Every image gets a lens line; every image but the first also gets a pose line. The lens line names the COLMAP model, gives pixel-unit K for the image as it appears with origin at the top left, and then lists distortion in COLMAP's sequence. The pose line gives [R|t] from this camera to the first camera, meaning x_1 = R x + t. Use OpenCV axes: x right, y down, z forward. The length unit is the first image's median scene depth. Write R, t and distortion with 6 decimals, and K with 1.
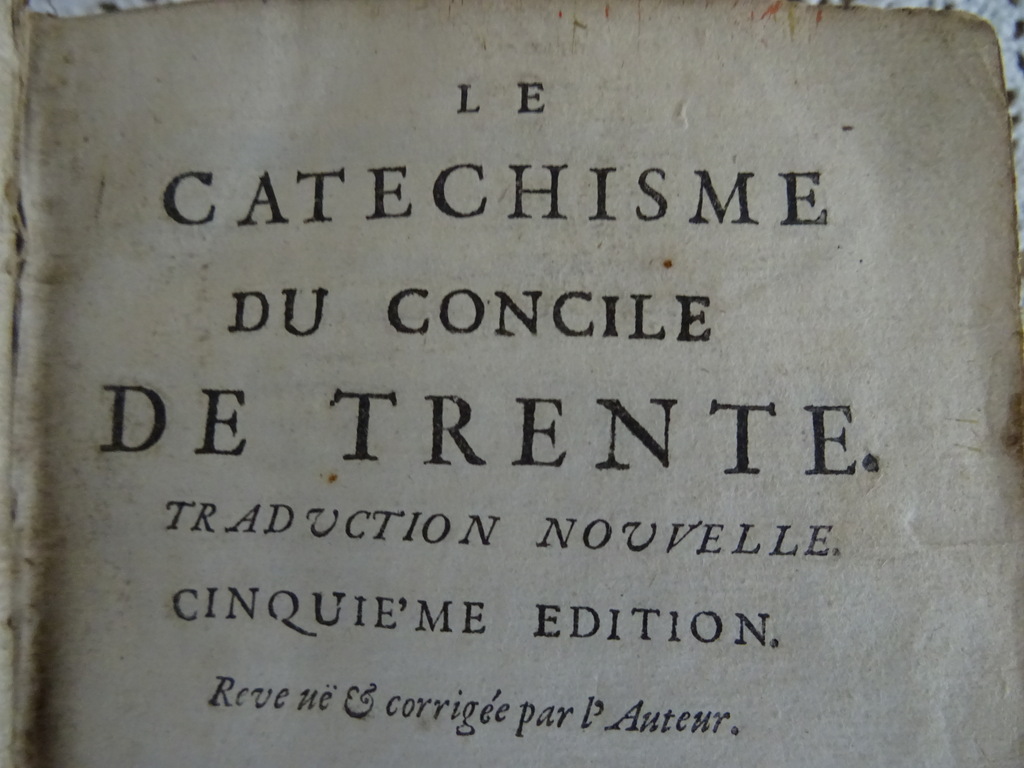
lens RADIAL K [[719.7, 0, 446.3], [0, 719.7, 385.5], [0, 0, 1]] dist [-0.010584, -0.009787]
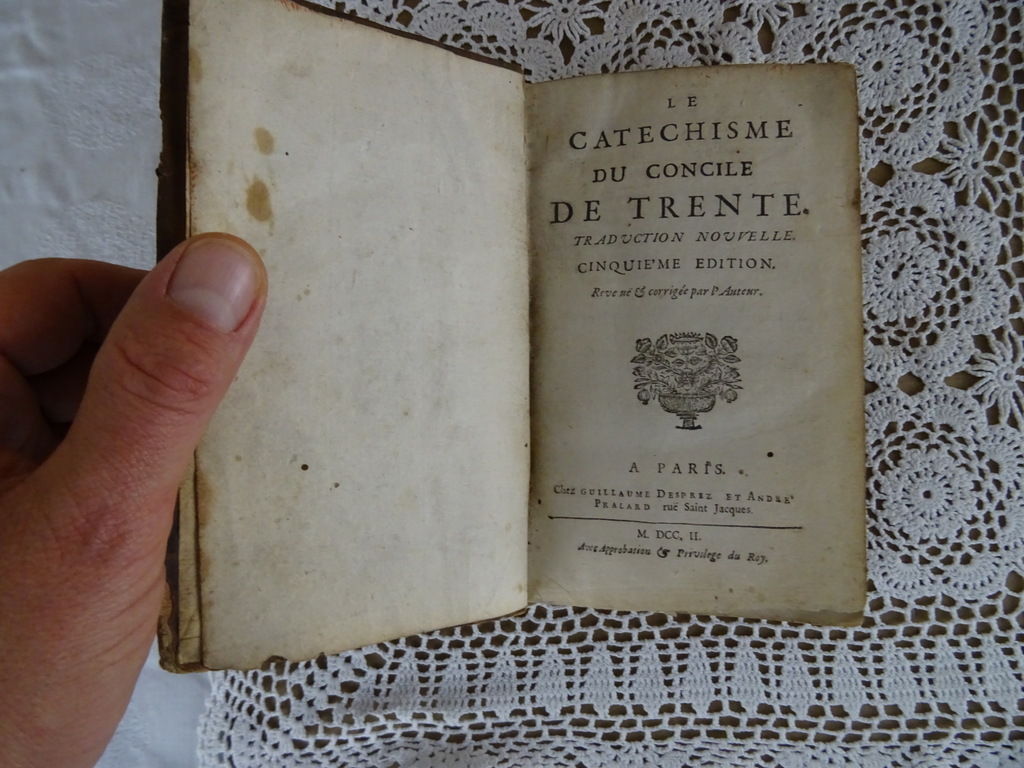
lens RADIAL K [[719.7, 0, 506.9], [0, 719.7, 384.0], [0, 0, 1]] dist [-0.010584, -0.009787]
pose [[0.991518, -0.011343, -0.129476, -0.292521], [0.010102, 0.999897, -0.010237, 0.857359], [0.129578, 0.008842, 0.991530, -2.201960]]
